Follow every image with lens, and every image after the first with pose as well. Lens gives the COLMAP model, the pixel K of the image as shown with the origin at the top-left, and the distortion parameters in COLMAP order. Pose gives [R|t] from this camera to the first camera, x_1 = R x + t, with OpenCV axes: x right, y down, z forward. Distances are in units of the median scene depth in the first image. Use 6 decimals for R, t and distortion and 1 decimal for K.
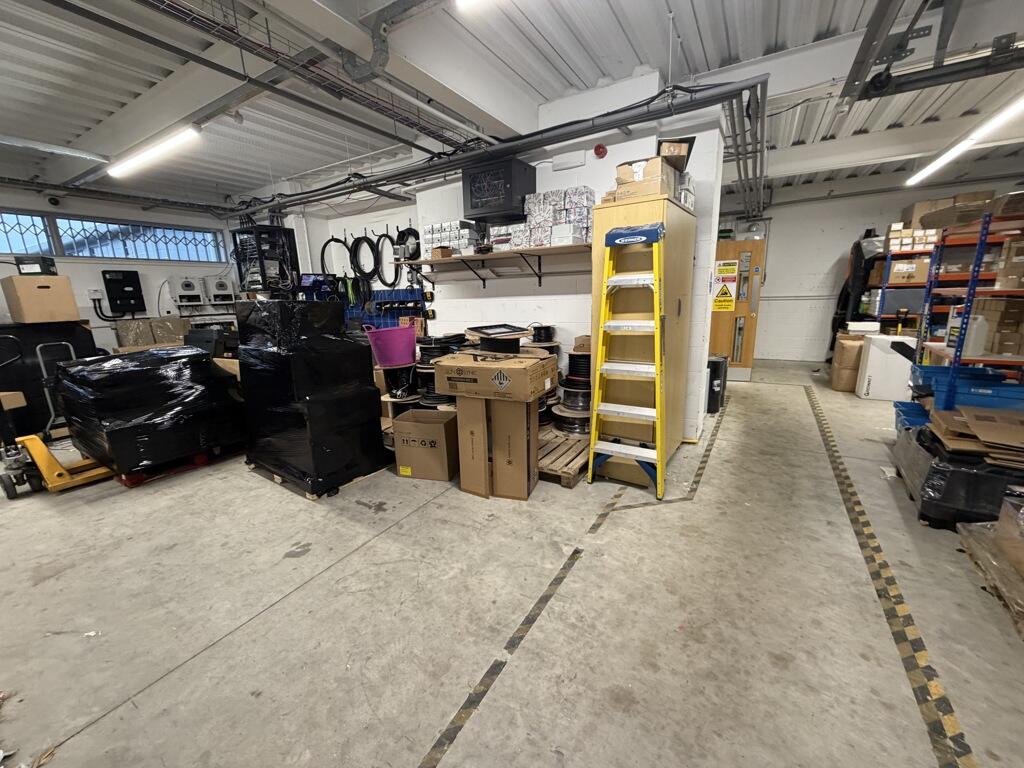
lens RADIAL K [[406.6, 0, 509.7], [0, 406.6, 385.7], [0, 0, 1]] dist [-0.001483, -0.000056]
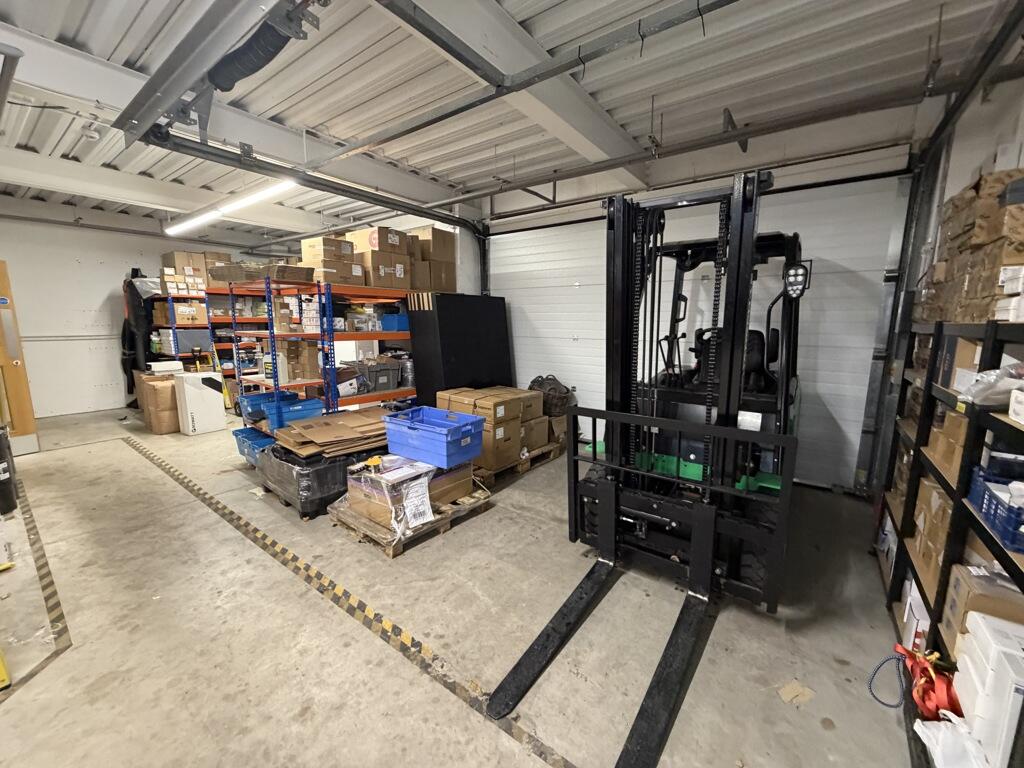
lens RADIAL K [[406.6, 0, 511.5], [0, 406.6, 384.5], [0, 0, 1]] dist [-0.001483, -0.000056]
pose [[0.089451, -0.123858, 0.988260, -0.072058], [0.212532, 0.971758, 0.102552, -0.039682], [-0.973051, 0.200863, 0.113248, 0.117704]]
